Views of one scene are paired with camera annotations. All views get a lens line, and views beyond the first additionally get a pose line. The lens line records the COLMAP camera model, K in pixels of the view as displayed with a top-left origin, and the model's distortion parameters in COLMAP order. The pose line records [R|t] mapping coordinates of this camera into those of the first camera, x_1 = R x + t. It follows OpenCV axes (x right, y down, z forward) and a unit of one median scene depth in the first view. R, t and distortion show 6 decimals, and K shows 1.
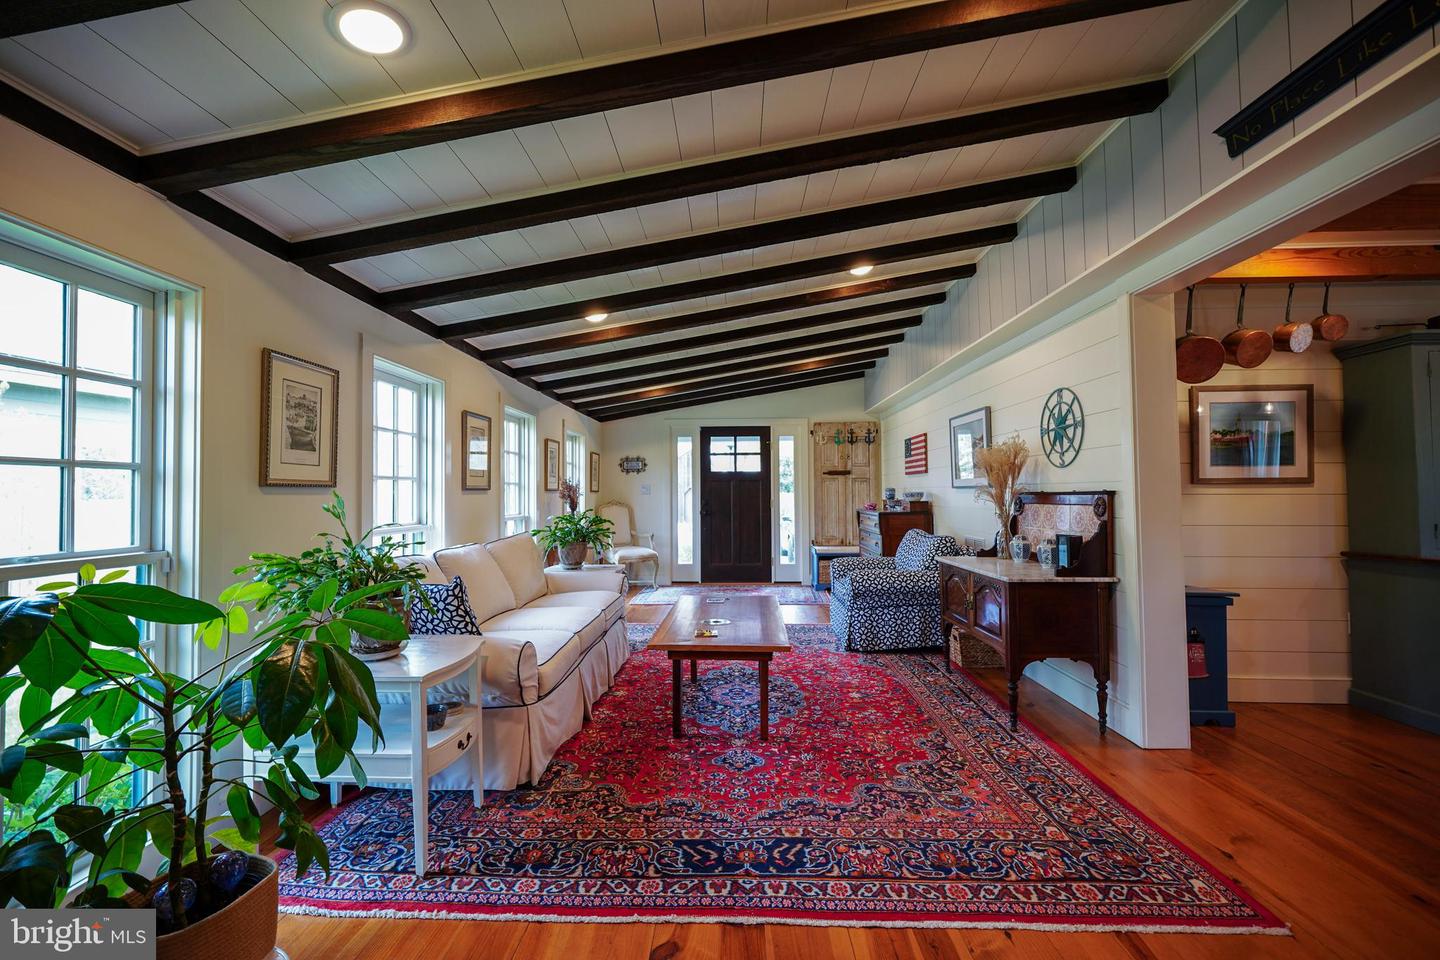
lens RADIAL K [[625.4, 0, 719.1], [0, 625.4, 478.1], [0, 0, 1]] dist [-0.004443, 0.004124]
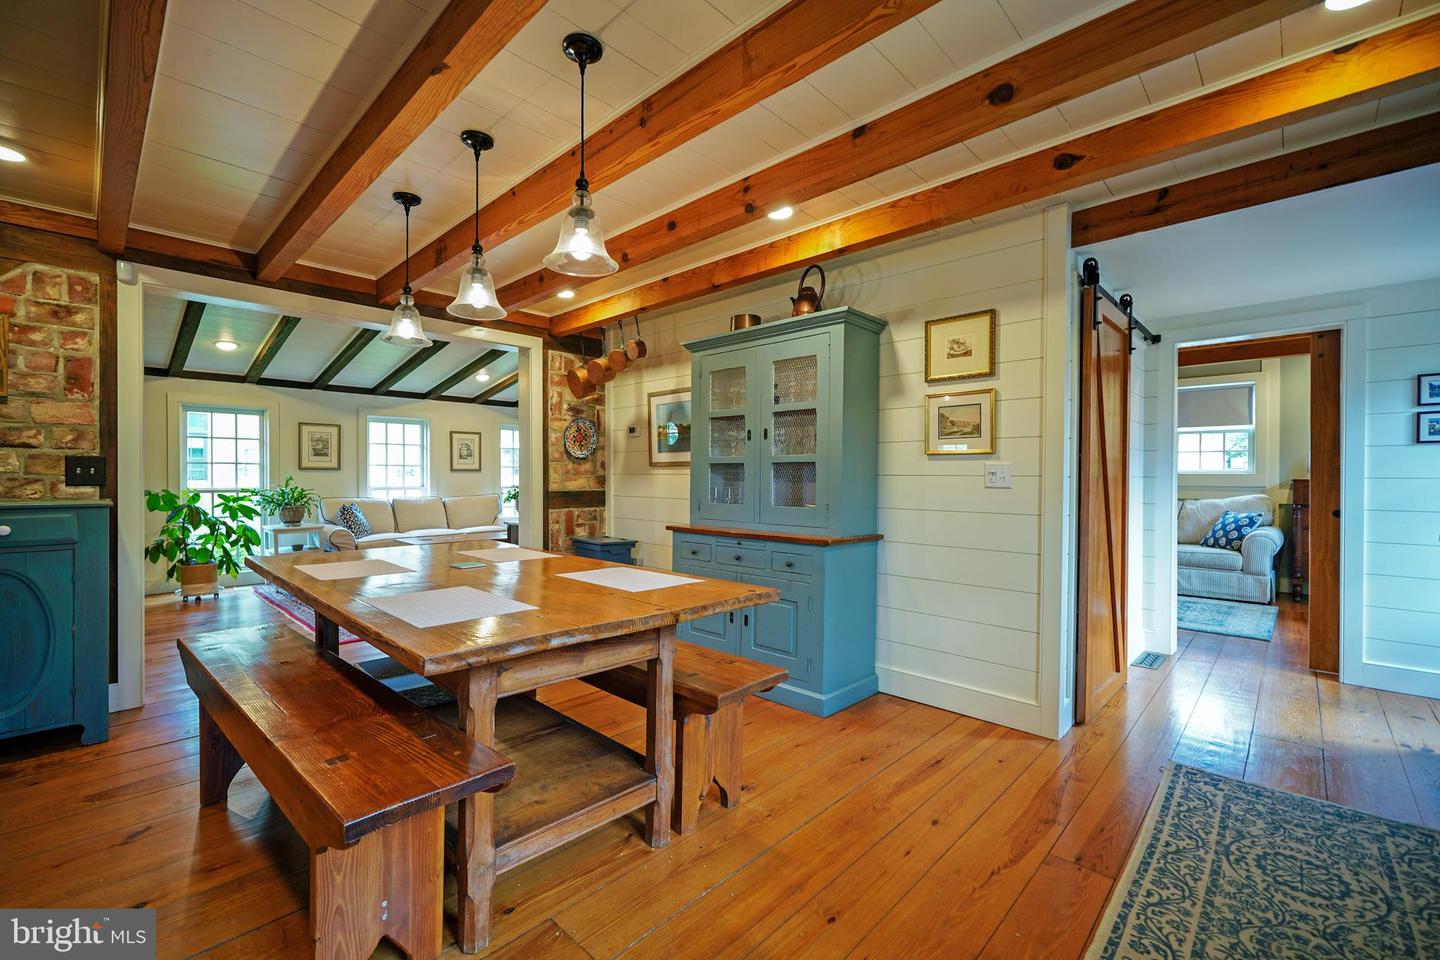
lens RADIAL K [[625.4, 0, 715.1], [0, 625.4, 478.4], [0, 0, 1]] dist [-0.004443, 0.004124]
pose [[0.740152, 0.007249, -0.672400, 2.051822], [0.013832, 0.999566, 0.026002, 0.004145], [0.672297, -0.028546, 0.739731, 0.105344]]
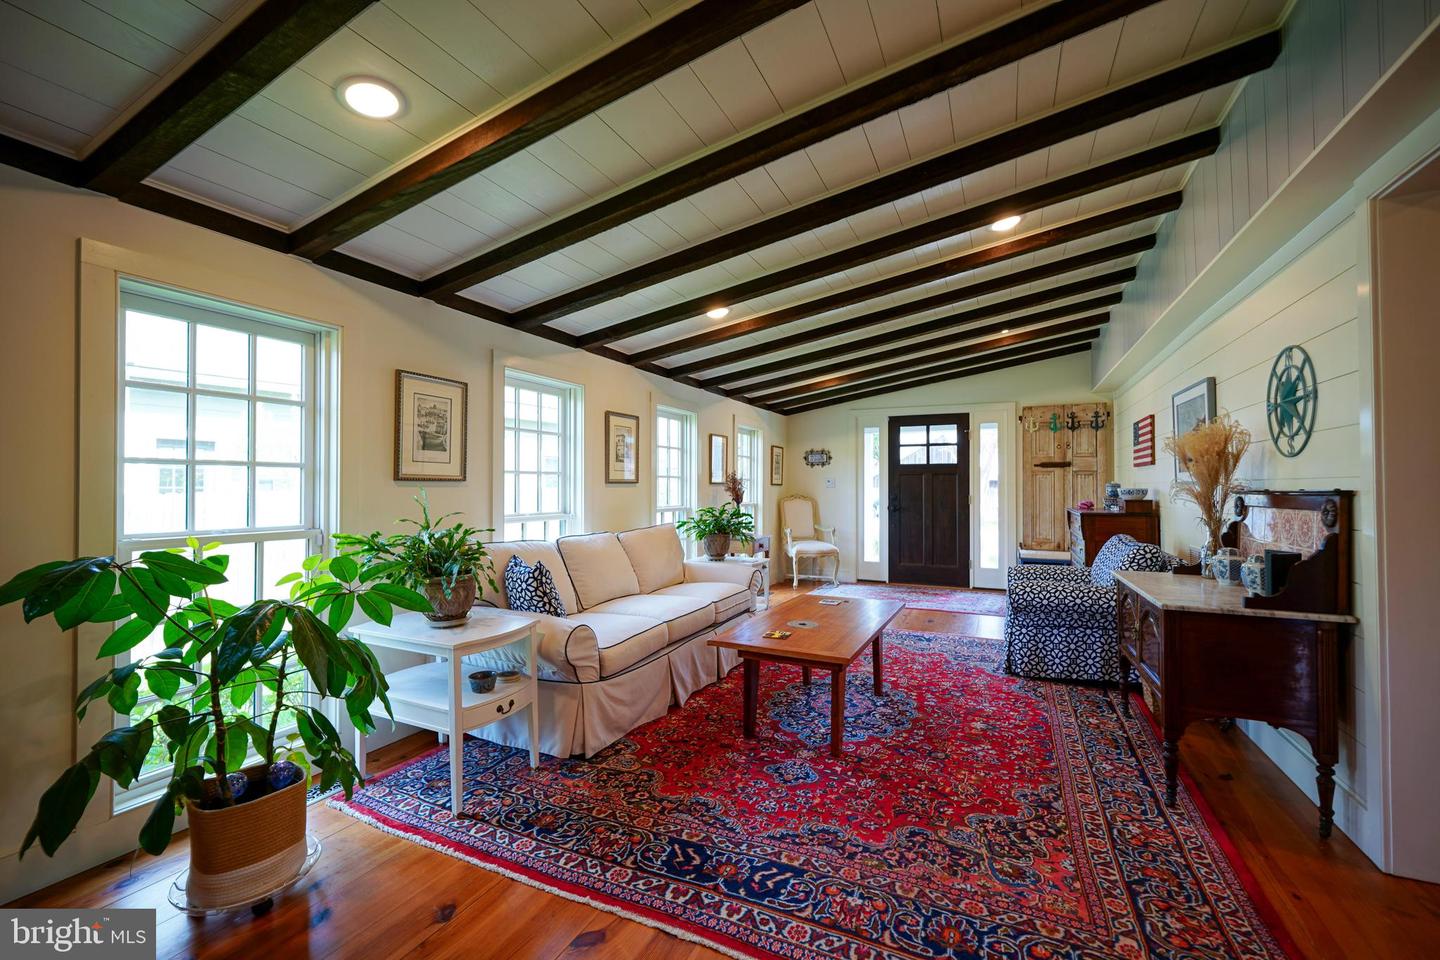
lens RADIAL K [[625.4, 0, 707.9], [0, 625.4, 481.5], [0, 0, 1]] dist [-0.004443, 0.004124]
pose [[0.913843, 0.004910, -0.406038, 0.263867], [0.002331, 0.999847, 0.017337, -0.003423], [0.406061, -0.016790, 0.913692, 0.083877]]
